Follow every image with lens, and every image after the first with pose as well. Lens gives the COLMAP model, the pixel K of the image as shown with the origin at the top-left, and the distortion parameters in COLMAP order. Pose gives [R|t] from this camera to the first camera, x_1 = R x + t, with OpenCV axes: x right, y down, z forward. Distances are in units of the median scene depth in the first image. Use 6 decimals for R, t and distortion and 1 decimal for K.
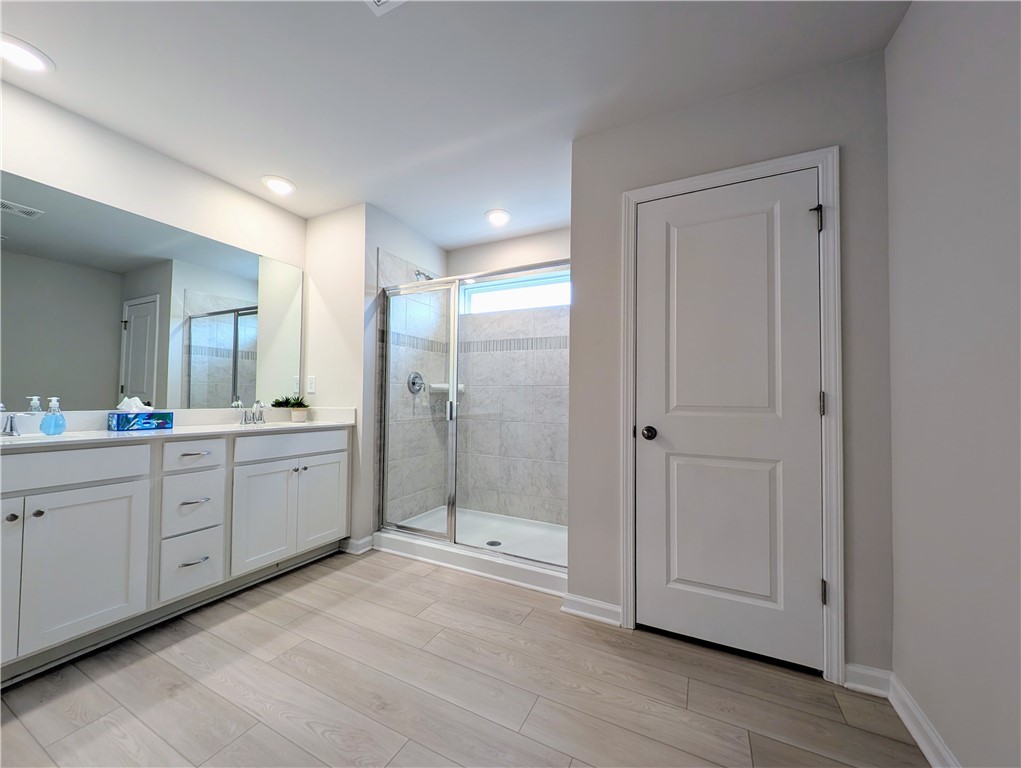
lens RADIAL K [[383.5, 0, 510.8], [0, 383.5, 385.9], [0, 0, 1]] dist [0.003195, 0.000218]
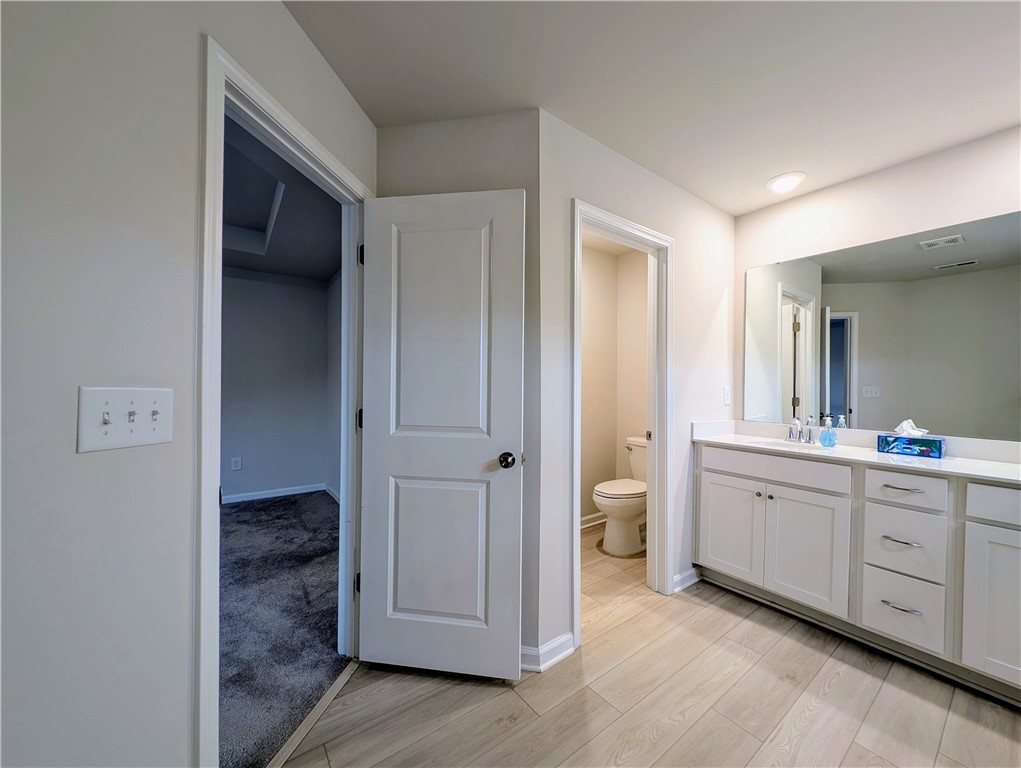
lens RADIAL K [[383.5, 0, 508.6], [0, 383.5, 385.1], [0, 0, 1]] dist [0.003195, 0.000218]
pose [[-0.455215, -0.017058, -0.890218, 0.423372], [0.011989, 0.999608, -0.025284, -0.055698], [0.890301, -0.022182, -0.454832, 0.610090]]
